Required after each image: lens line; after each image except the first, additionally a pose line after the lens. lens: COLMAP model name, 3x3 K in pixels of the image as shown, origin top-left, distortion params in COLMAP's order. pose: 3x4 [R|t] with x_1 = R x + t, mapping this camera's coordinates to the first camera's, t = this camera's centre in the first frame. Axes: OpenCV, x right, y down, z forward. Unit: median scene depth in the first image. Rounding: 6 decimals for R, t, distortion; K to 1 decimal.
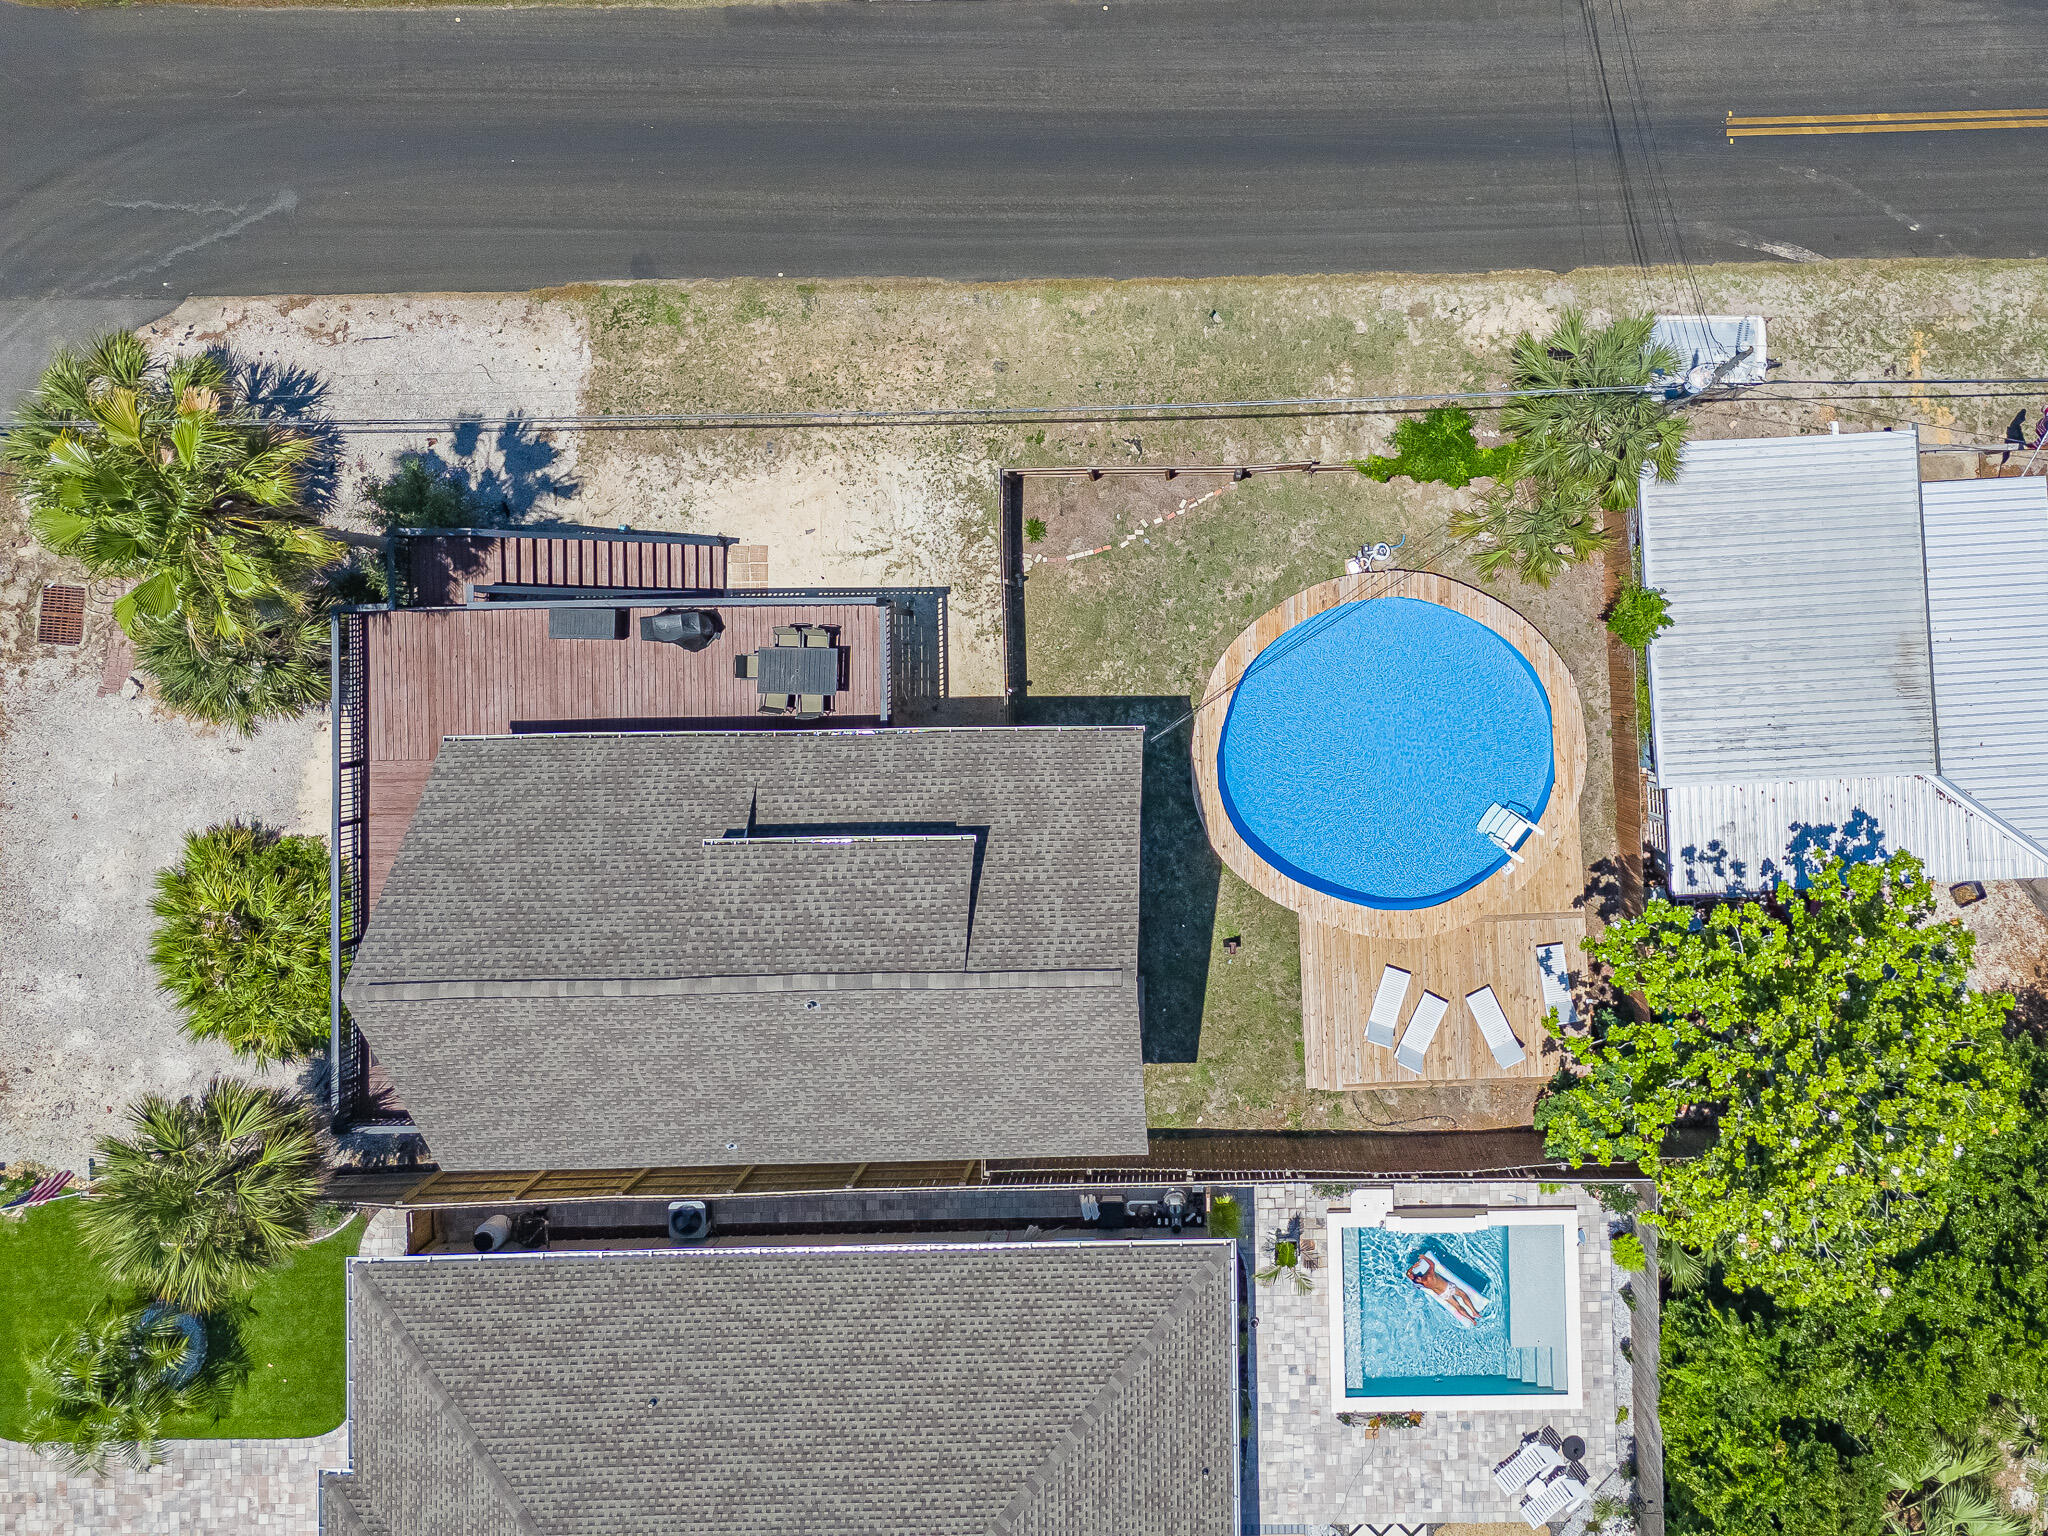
lens RADIAL K [[1502.6, 0, 1094.2], [0, 1502.6, 687.2], [0, 0, 1]] dist [0.061091, -0.053954]
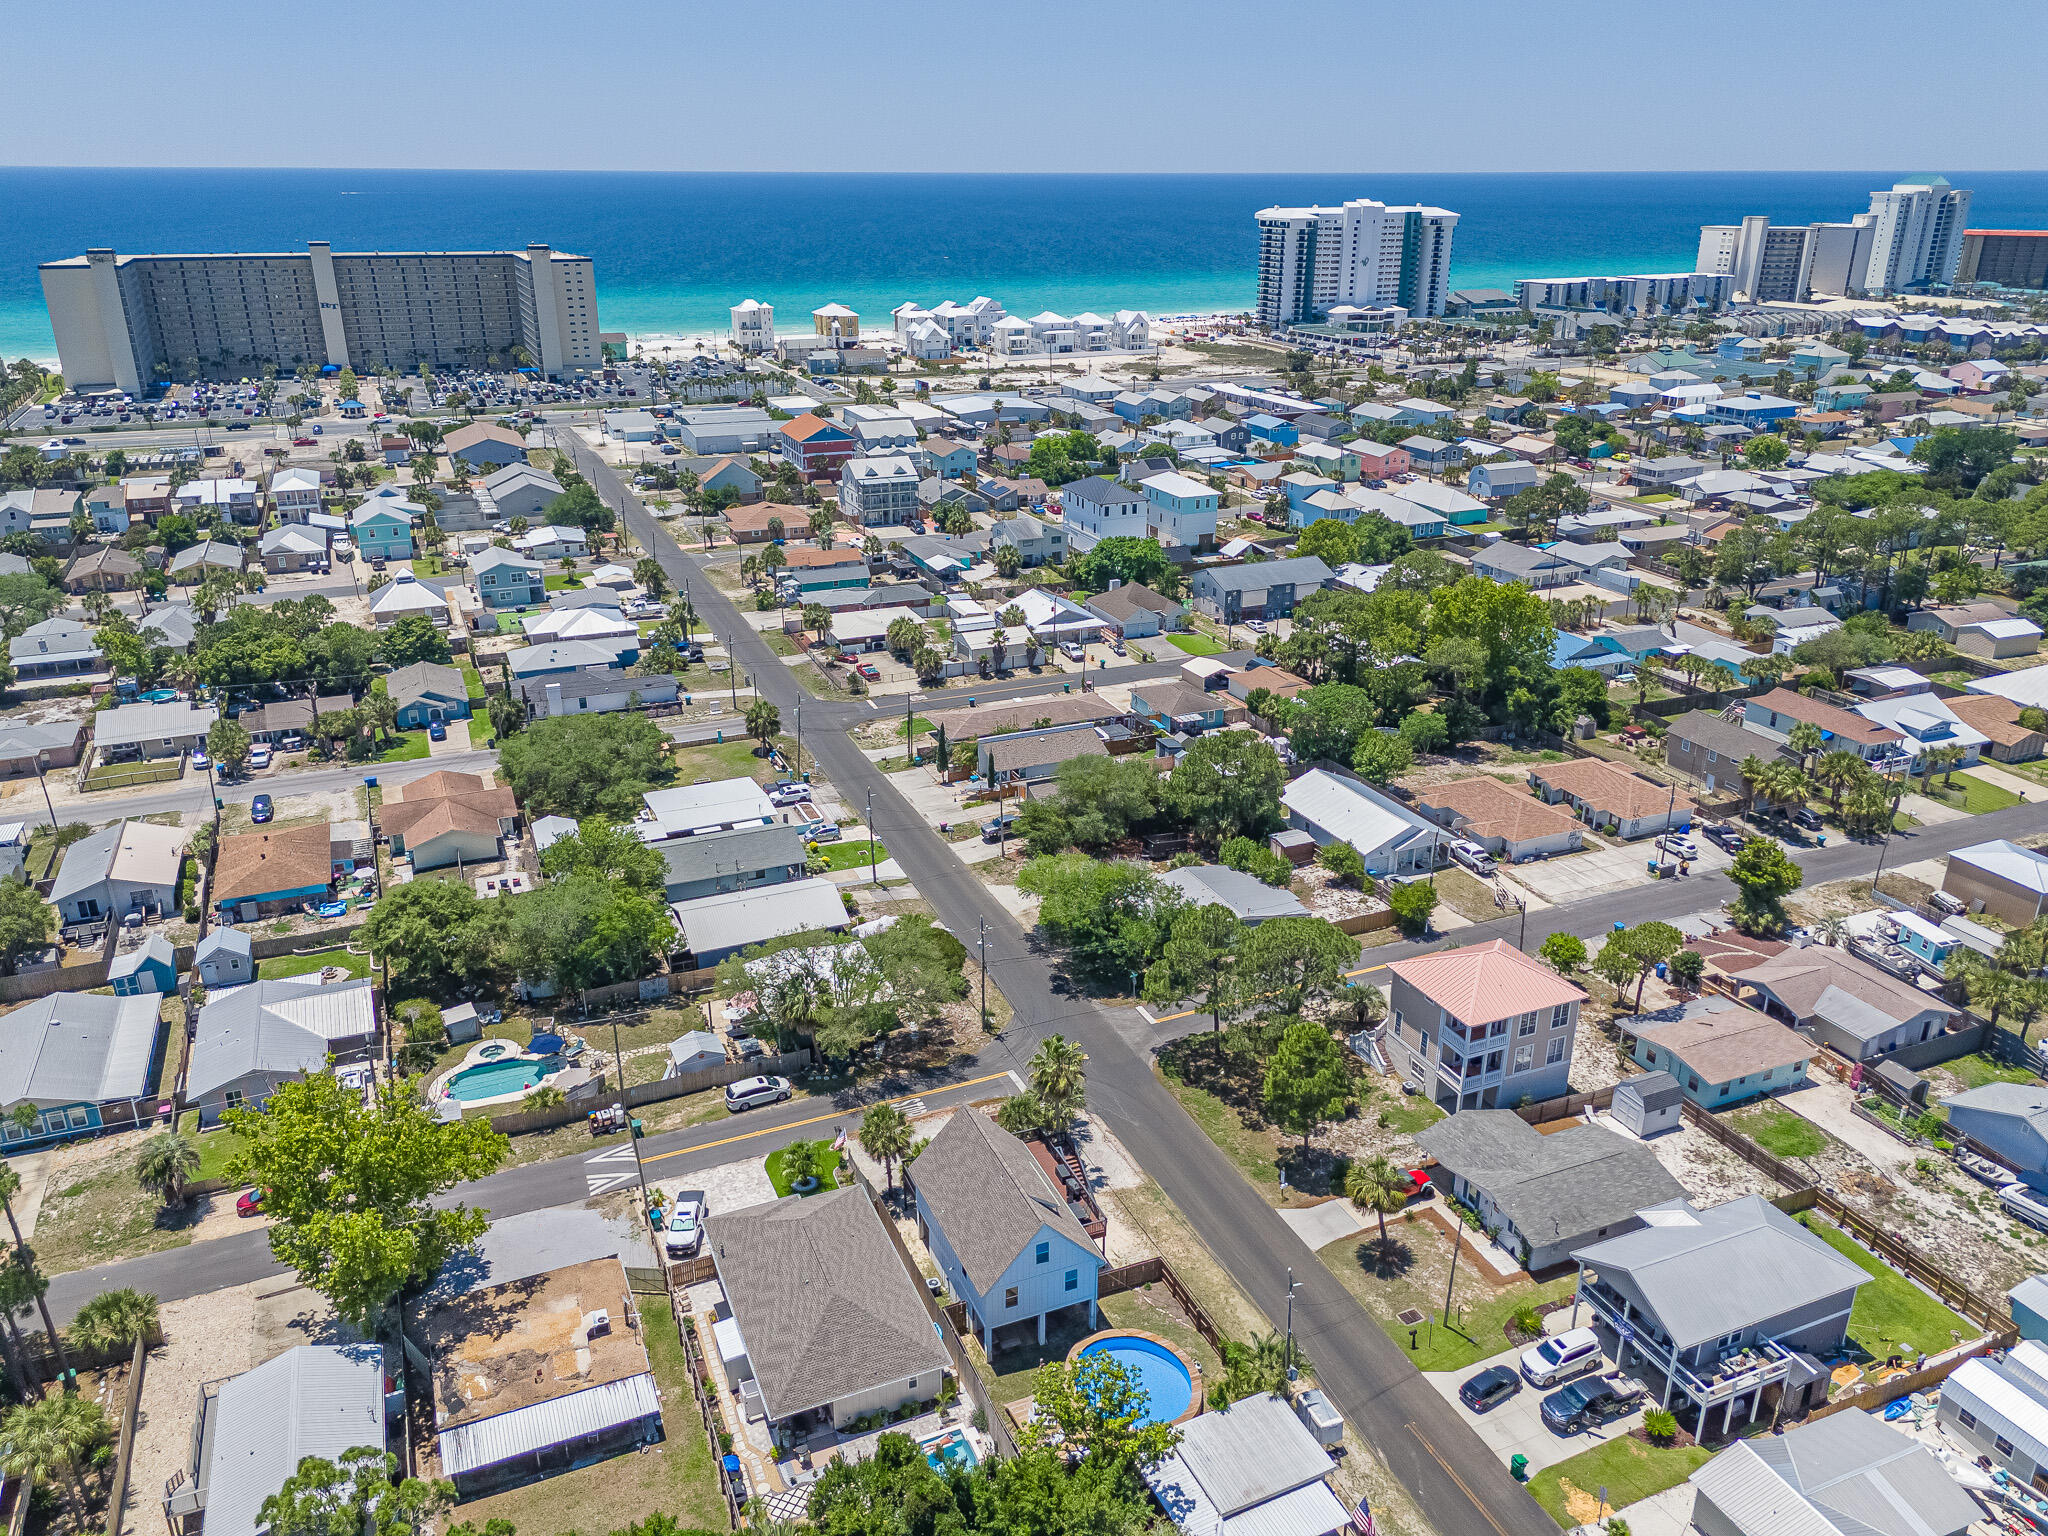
lens RADIAL K [[1502.6, 0, 1028.7], [0, 1502.6, 768.8], [0, 0, 1]] dist [0.061091, -0.053954]
pose [[0.376701, 0.333301, -0.864296, 2.059435], [-0.926262, 0.147189, -0.346948, 0.972909], [0.011577, 0.931260, 0.364170, -0.994976]]
